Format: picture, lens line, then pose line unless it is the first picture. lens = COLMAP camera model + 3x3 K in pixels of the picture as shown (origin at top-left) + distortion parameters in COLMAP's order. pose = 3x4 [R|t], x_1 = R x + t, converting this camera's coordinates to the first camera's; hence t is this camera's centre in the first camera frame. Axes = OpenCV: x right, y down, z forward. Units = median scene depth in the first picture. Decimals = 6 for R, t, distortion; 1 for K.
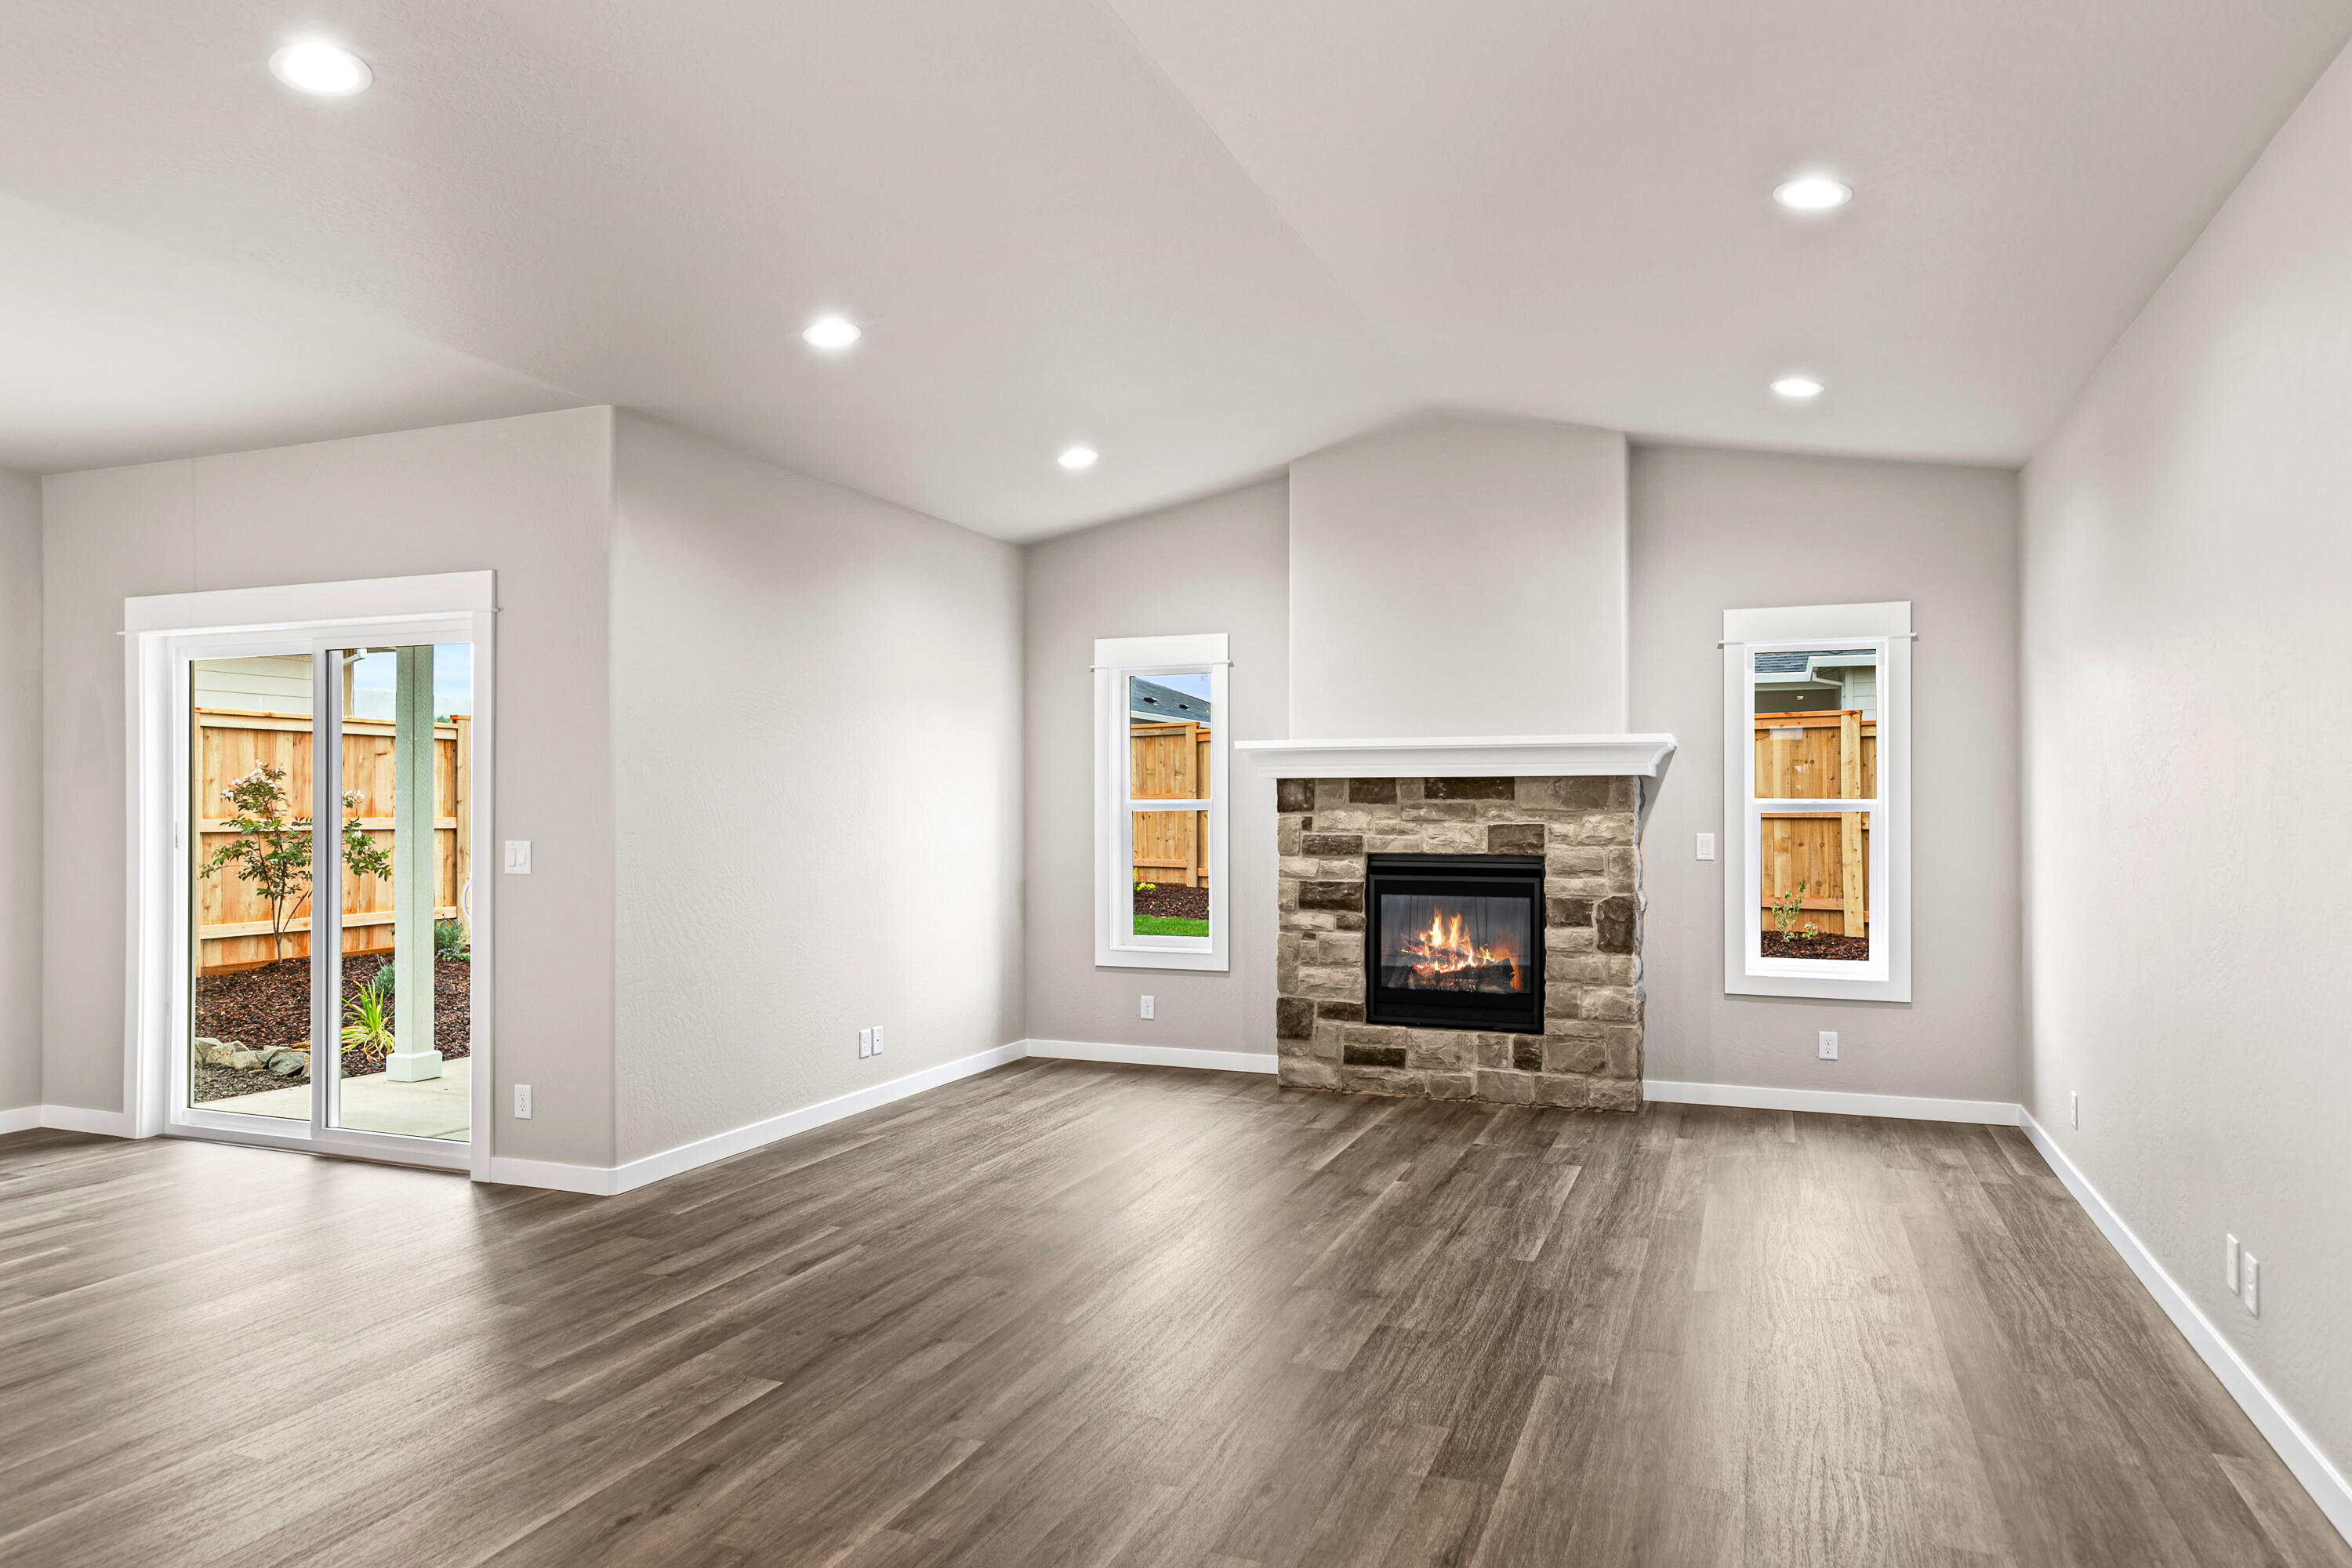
lens RADIAL K [[1470.6, 0, 1191.1], [0, 1470.6, 792.3], [0, 0, 1]] dist [0.010584, -0.007894]
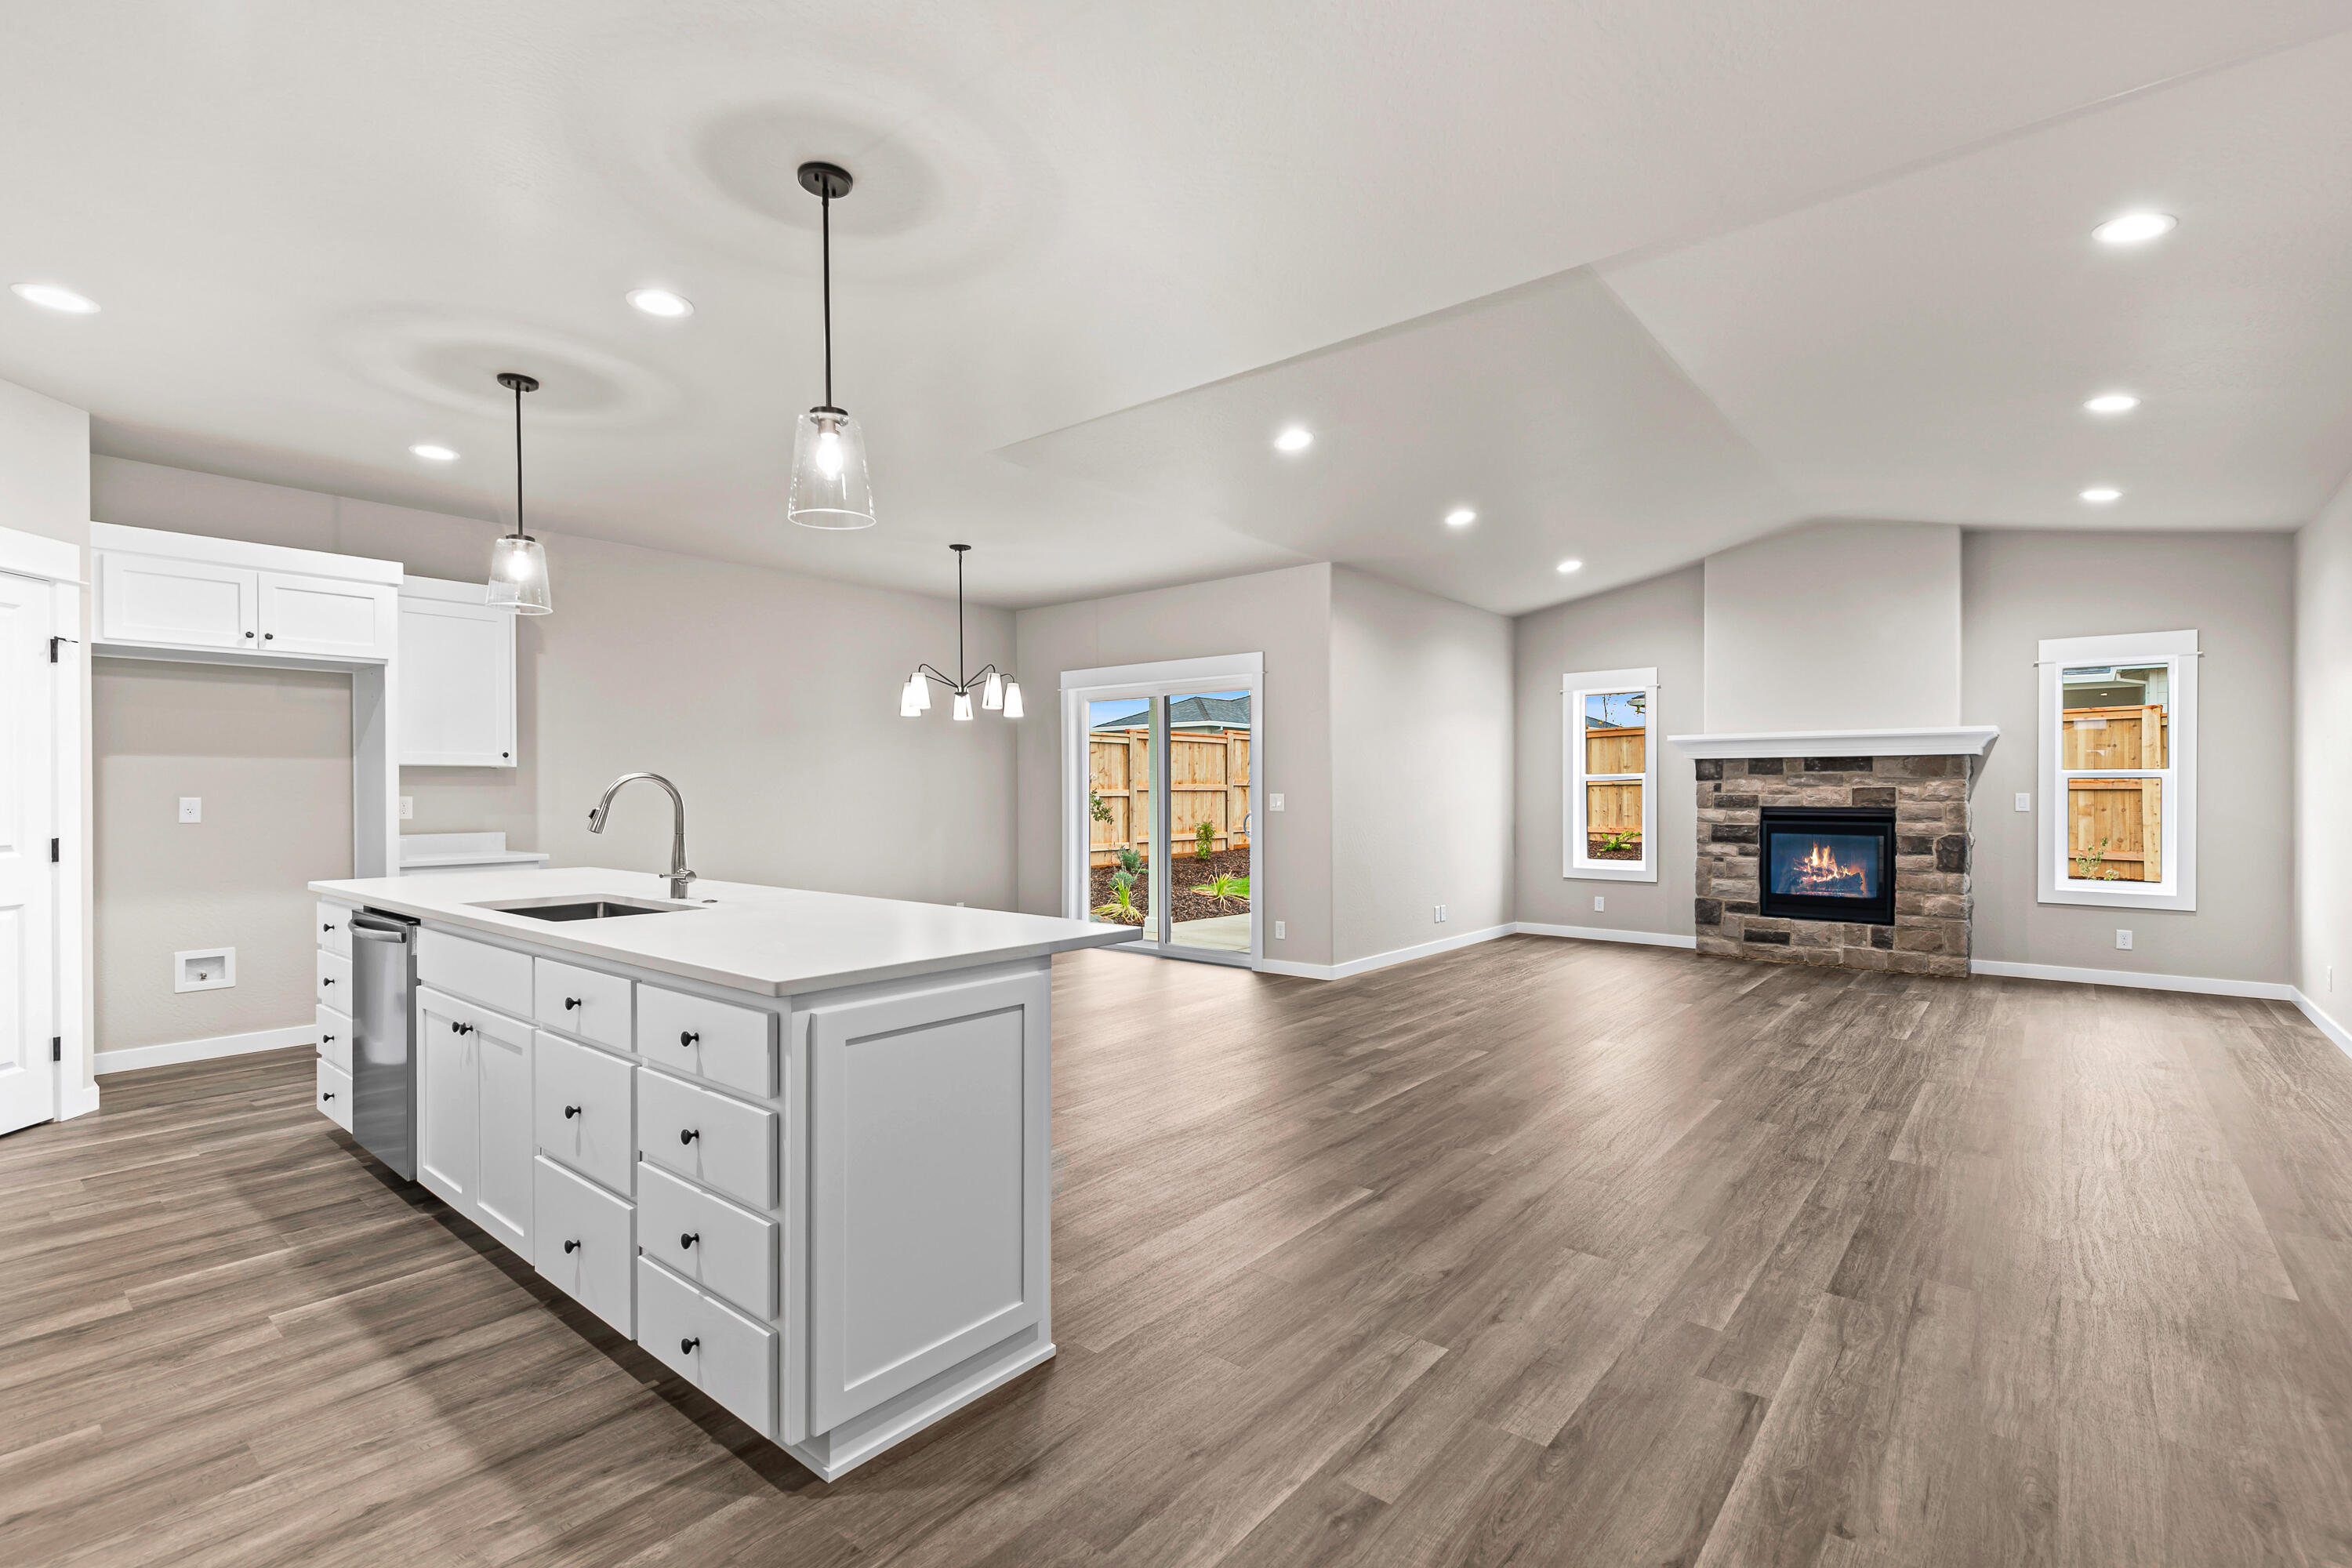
lens RADIAL K [[1078.5, 0, 1172.6], [0, 1078.5, 793.1], [0, 0, 1]] dist [0.007643, -0.001365]
pose [[0.949935, 0.000469, -0.312447, -0.121242], [0.003527, 0.999919, 0.012222, 0.011628], [0.312427, -0.012712, 0.949857, -0.297600]]
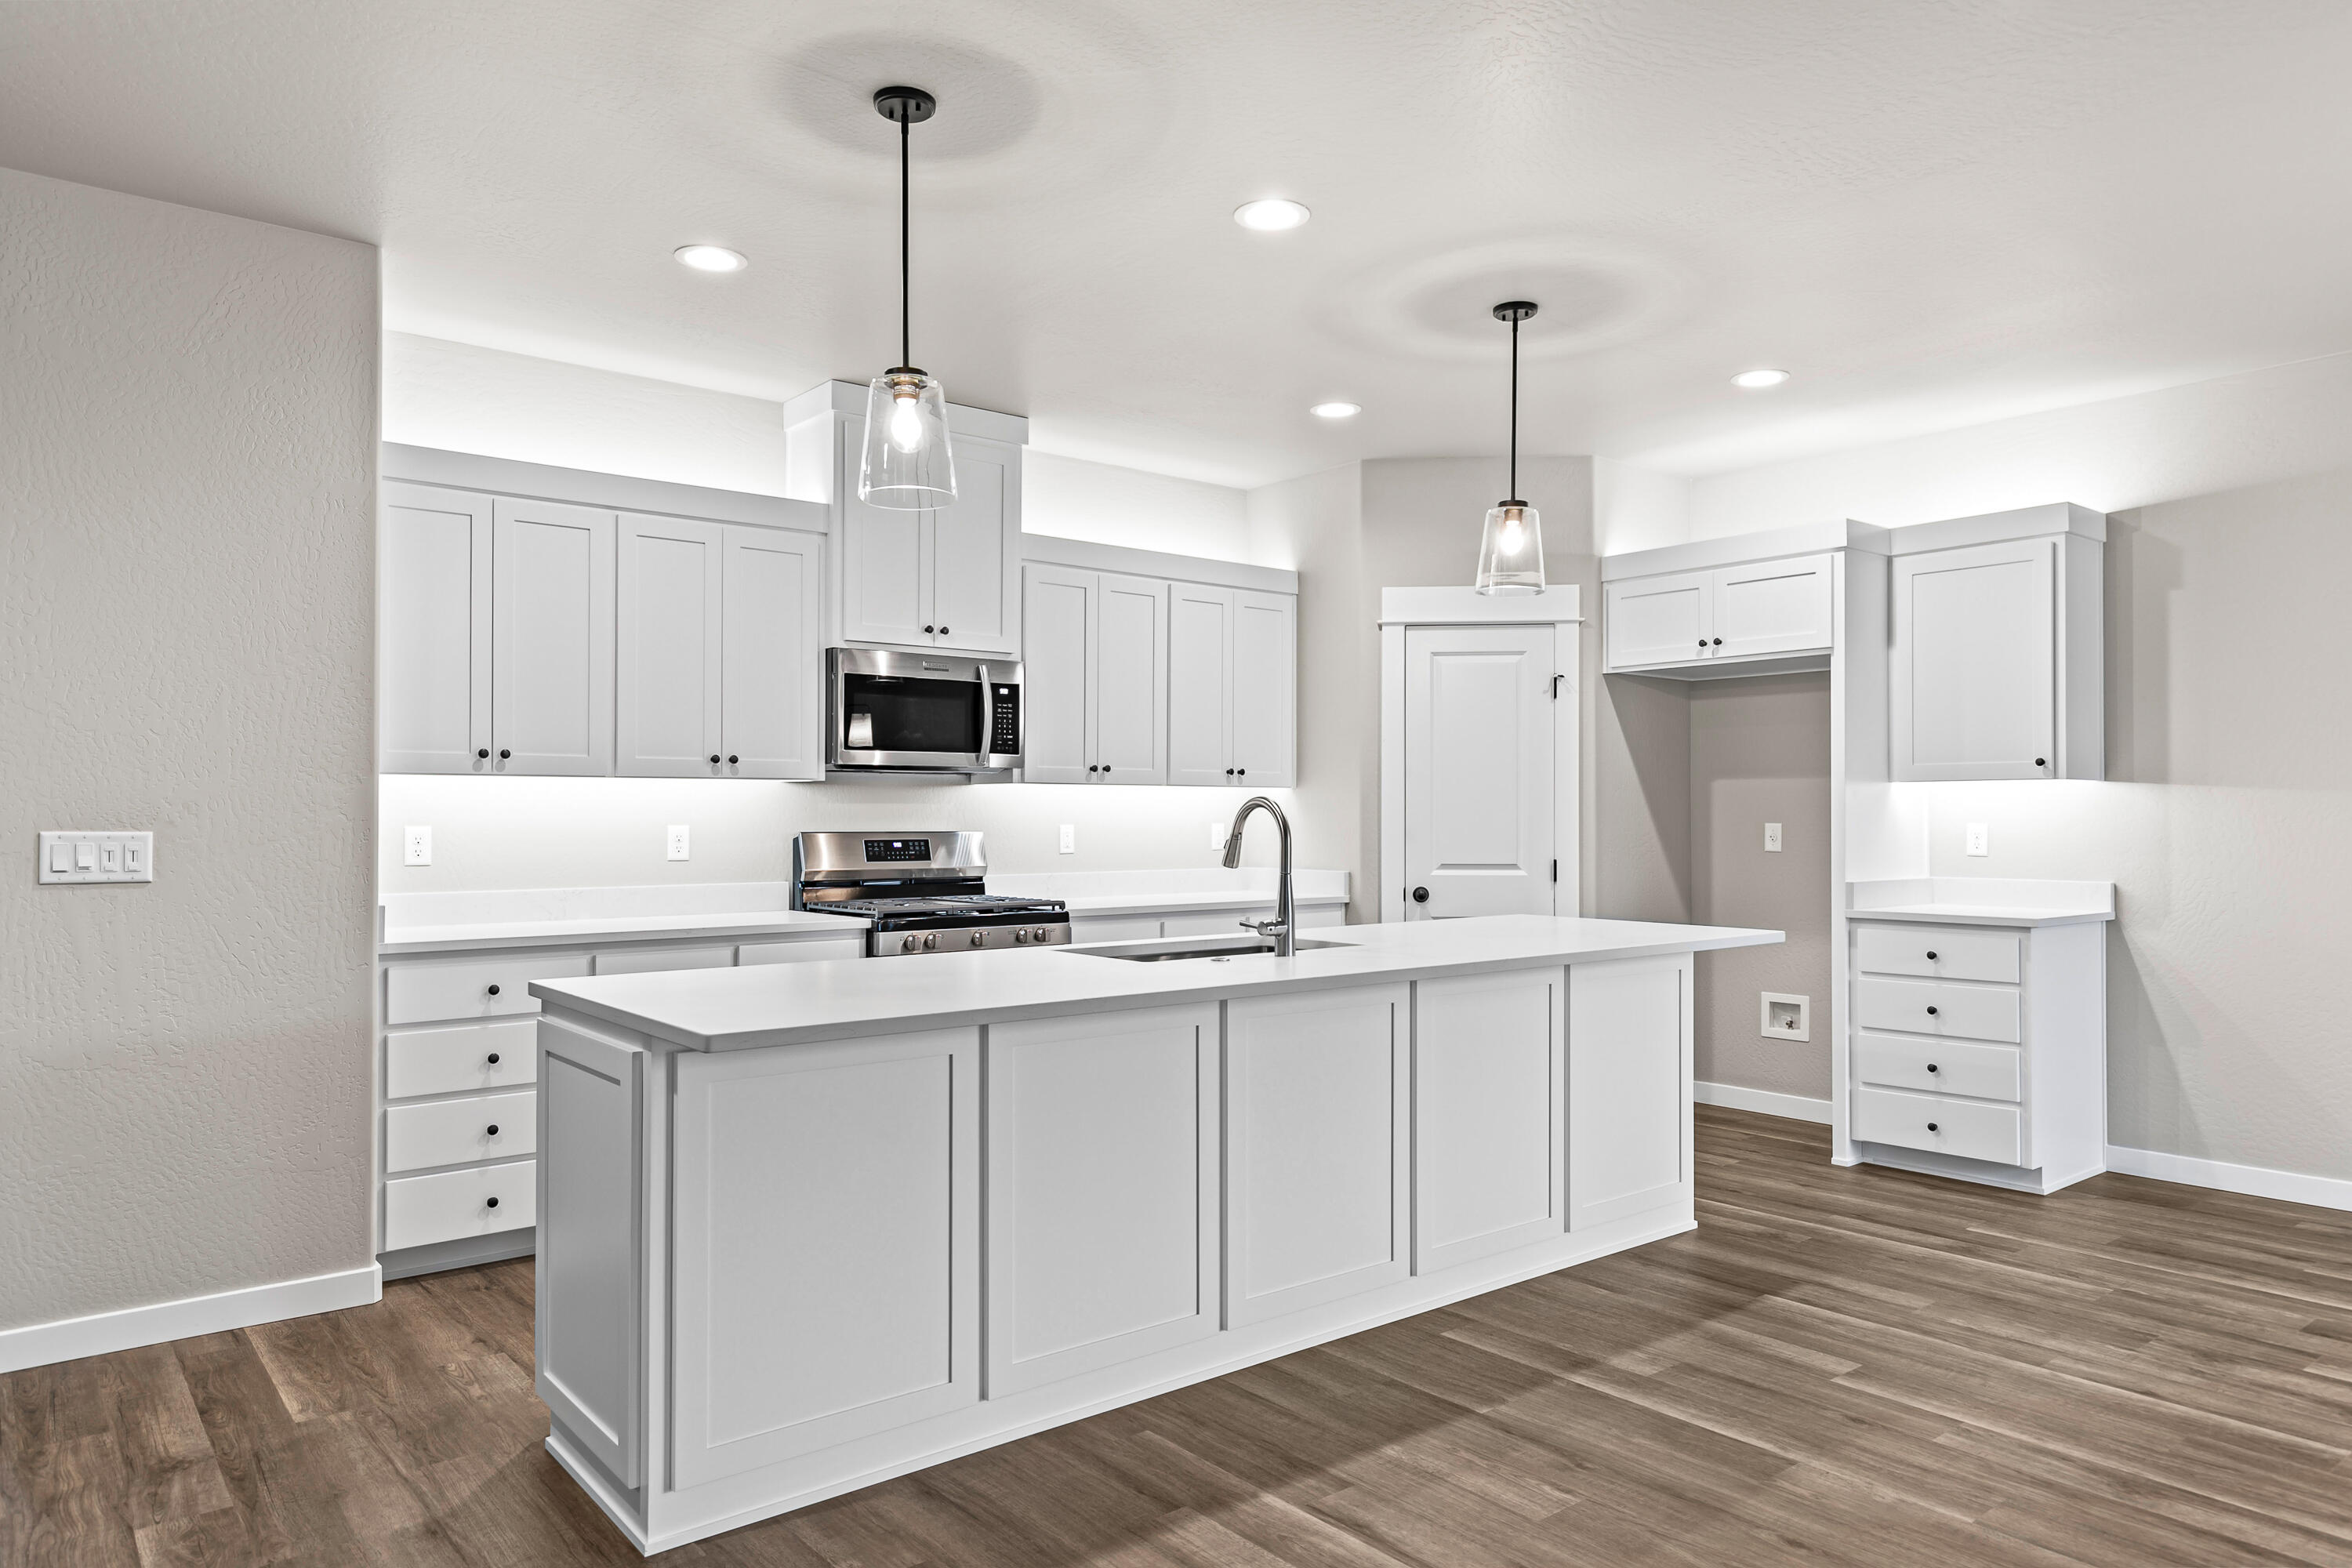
lens RADIAL K [[1485.4, 0, 1176.1], [0, 1485.4, 806.5], [0, 0, 1]] dist [0.006323, -0.002417]
pose [[-0.488617, -0.005204, -0.872483, 0.001848], [0.006959, 0.999927, -0.009861, 0.017348], [0.872471, -0.010890, -0.488545, 0.369910]]
